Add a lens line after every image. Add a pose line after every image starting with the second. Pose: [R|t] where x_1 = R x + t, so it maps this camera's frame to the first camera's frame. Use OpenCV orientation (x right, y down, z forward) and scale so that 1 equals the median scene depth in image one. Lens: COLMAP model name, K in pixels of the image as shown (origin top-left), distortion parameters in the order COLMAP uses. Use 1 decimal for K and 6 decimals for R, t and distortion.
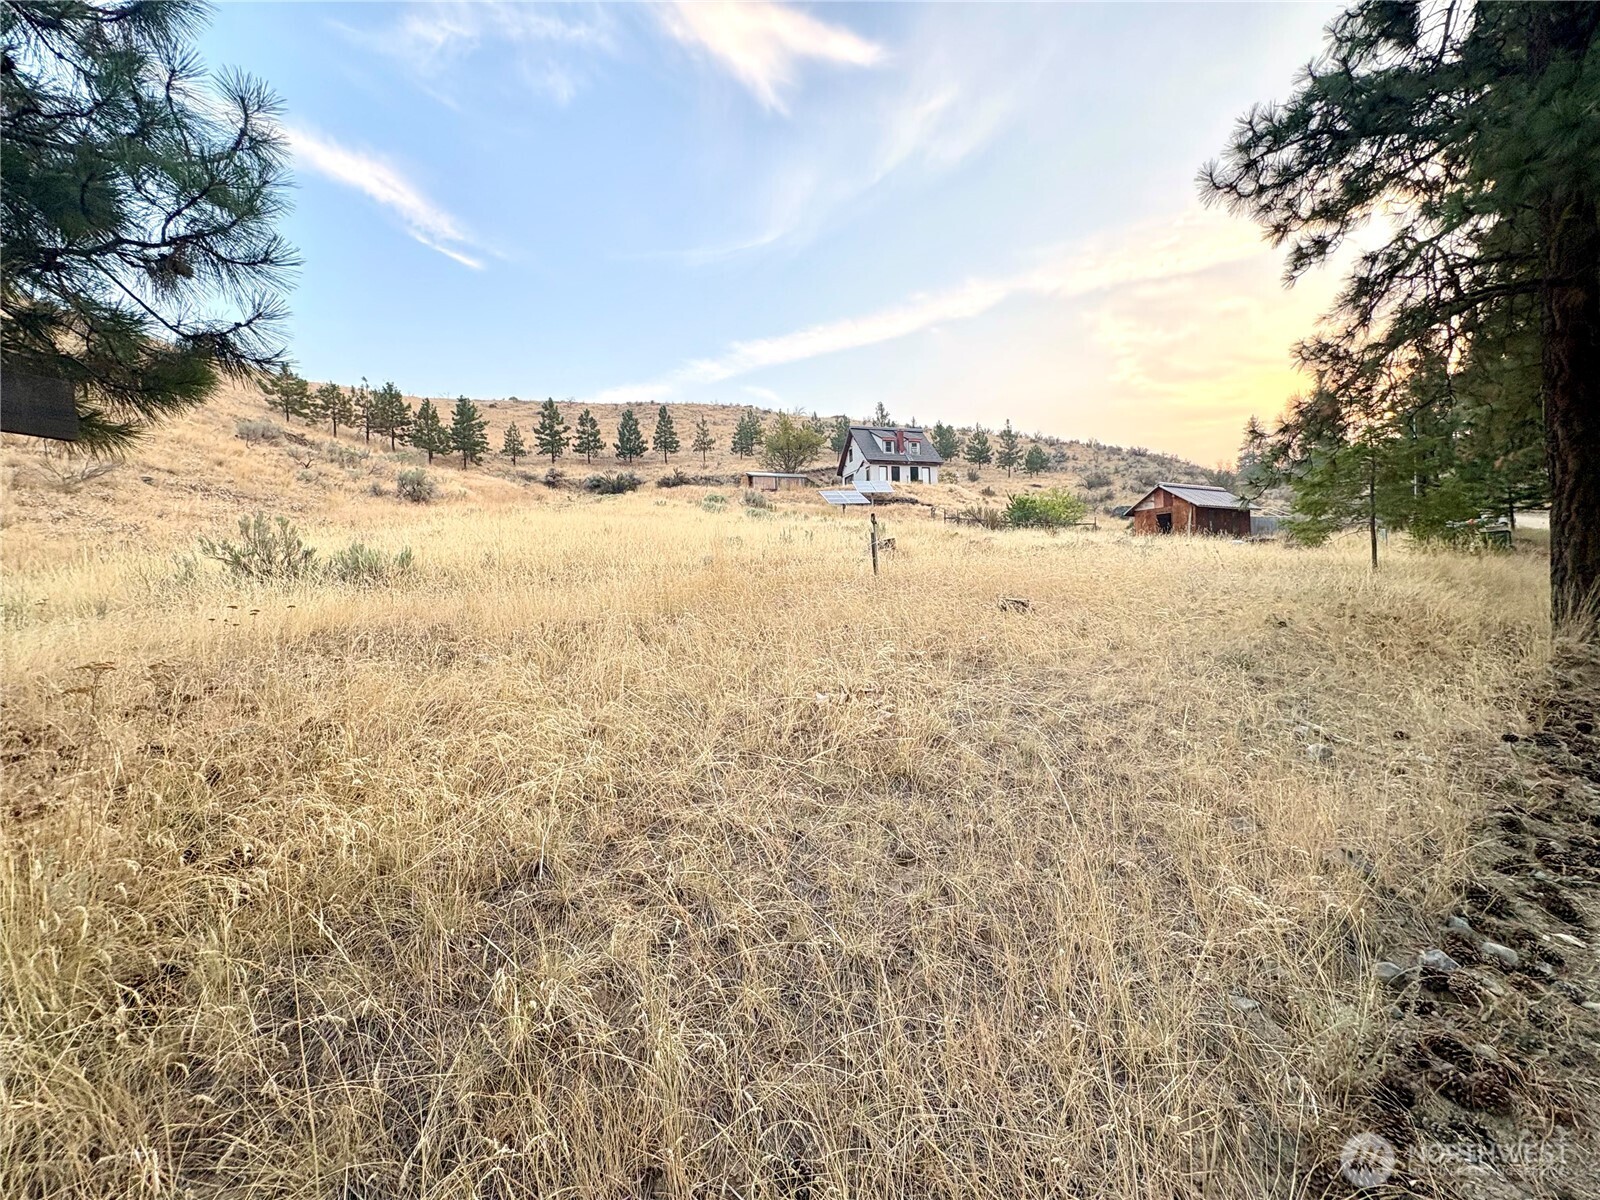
lens RADIAL K [[648.0, 0, 802.0], [0, 648.0, 610.1], [0, 0, 1]] dist [-0.010780, -0.000381]
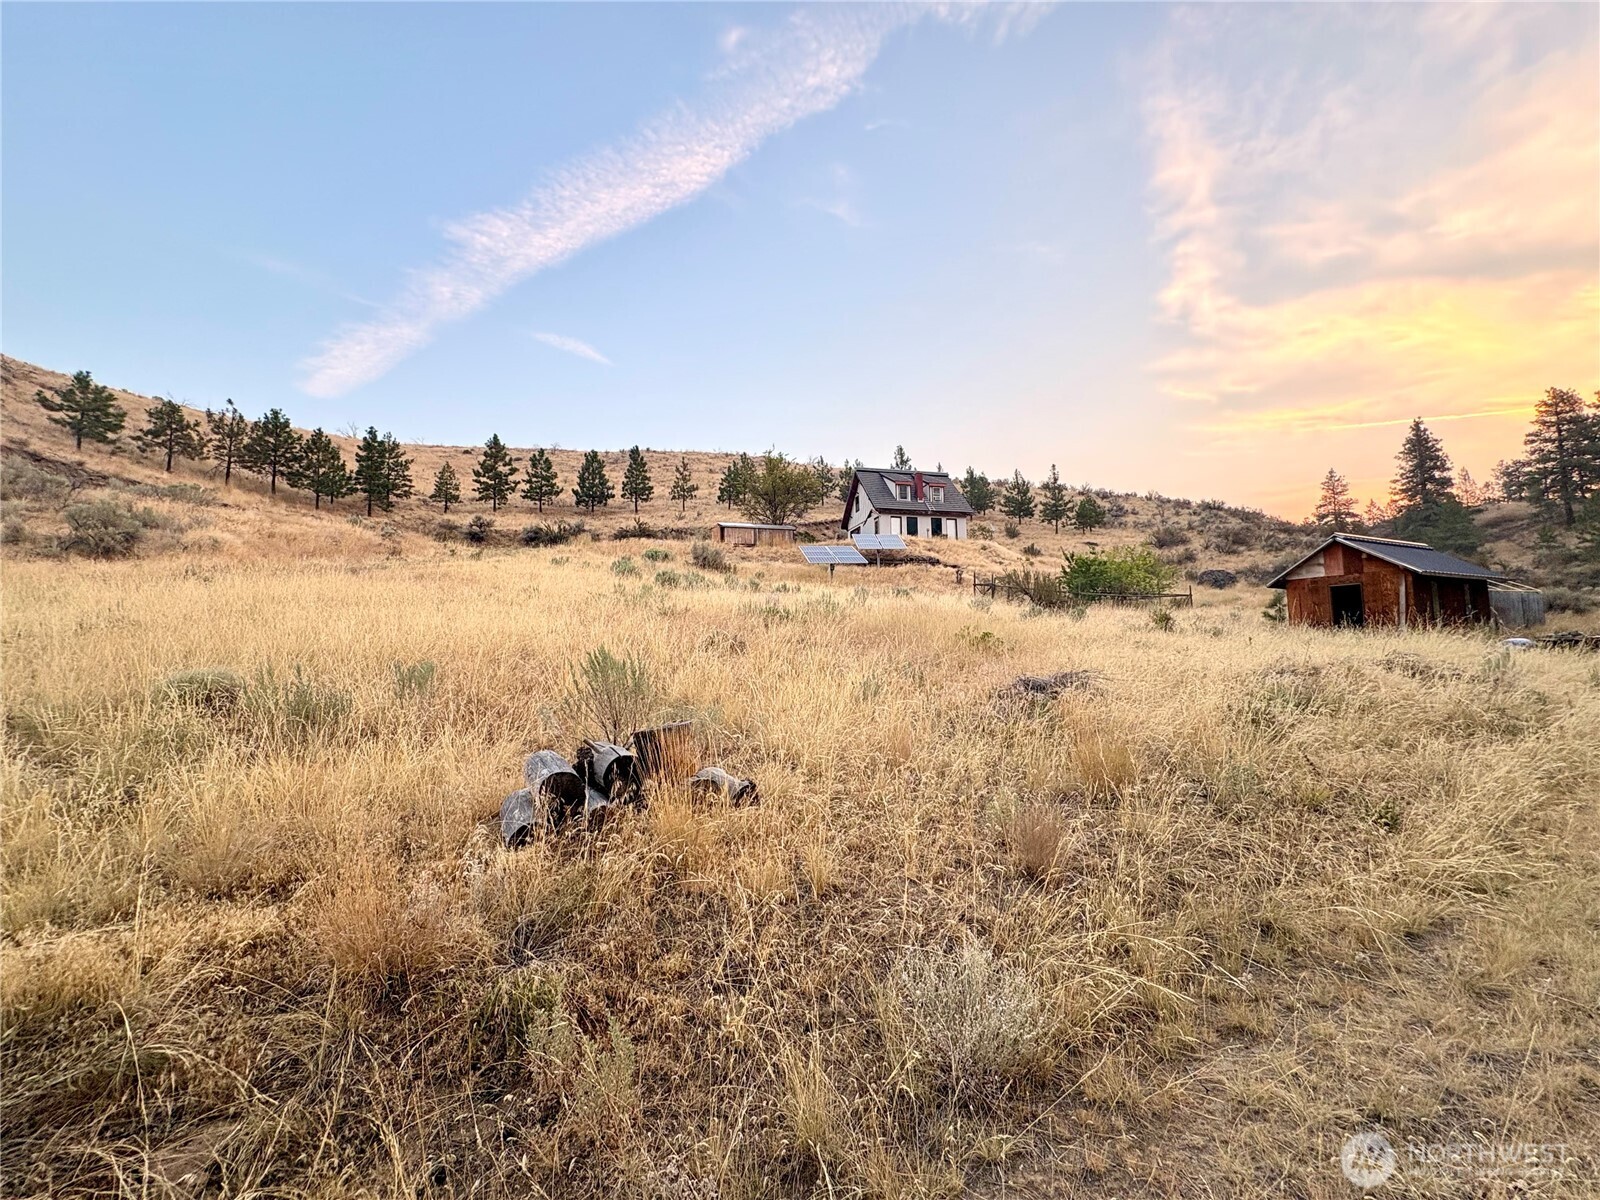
lens RADIAL K [[648.0, 0, 791.7], [0, 648.0, 606.8], [0, 0, 1]] dist [-0.010780, -0.000381]
pose [[0.997535, 0.014717, -0.068609, 0.050396], [-0.021117, 0.995395, -0.093503, -0.034361], [0.066917, 0.094721, 0.993252, 0.204083]]
